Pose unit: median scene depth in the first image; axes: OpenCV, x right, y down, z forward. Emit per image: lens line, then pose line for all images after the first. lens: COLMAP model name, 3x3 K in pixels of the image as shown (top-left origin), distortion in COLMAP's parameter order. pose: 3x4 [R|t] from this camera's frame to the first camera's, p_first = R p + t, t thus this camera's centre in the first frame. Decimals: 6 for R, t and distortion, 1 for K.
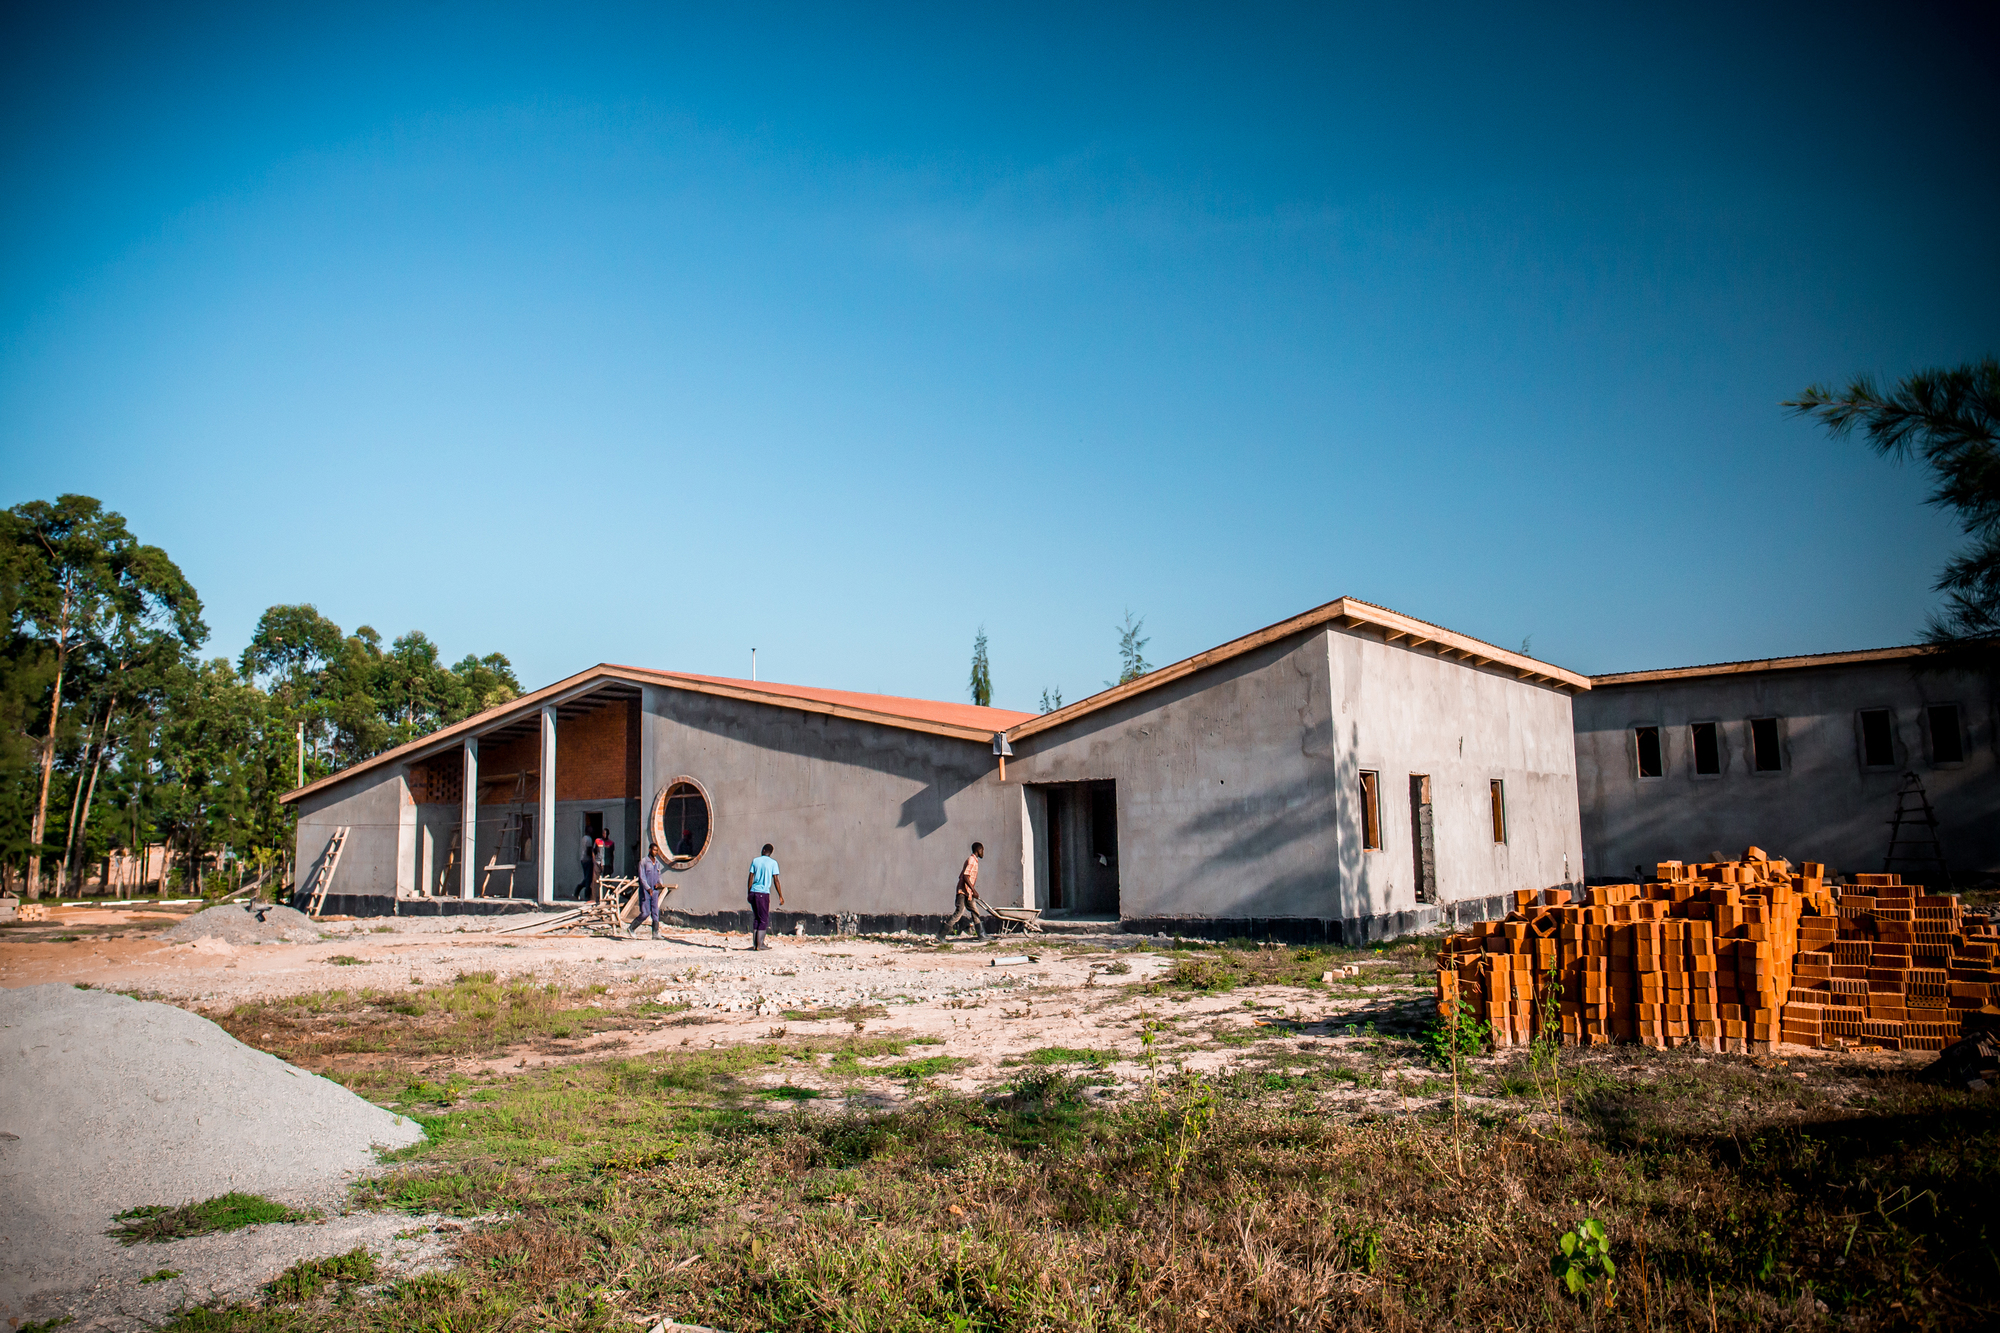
lens RADIAL K [[1387.2, 0, 1000.0], [0, 1387.2, 666.5], [0, 0, 1]] dist [-0.113662, 0.001894]
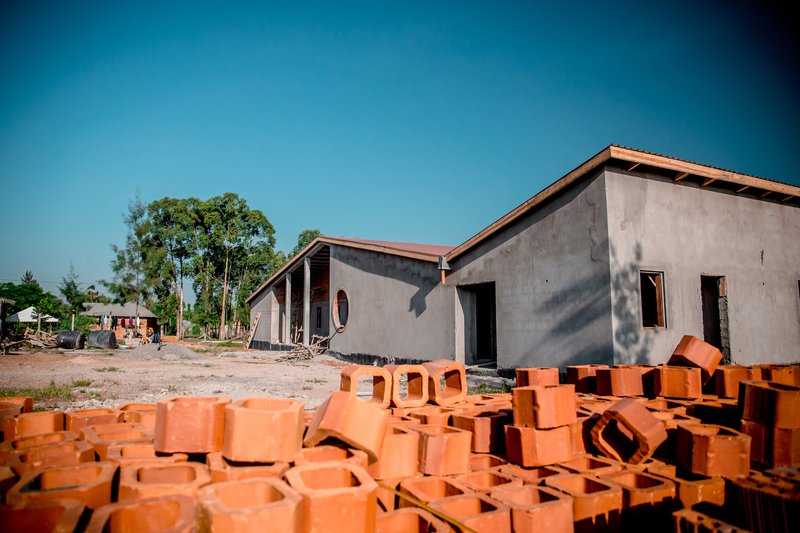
lens RADIAL K [[554.9, 0, 400.0], [0, 554.9, 266.5], [0, 0, 1]] dist [-0.113662, 0.001894]
pose [[0.884875, -0.029685, -0.464881, 0.274950], [0.040292, 0.999105, 0.012896, 0.049283], [0.464082, -0.030143, 0.885279, 0.363883]]
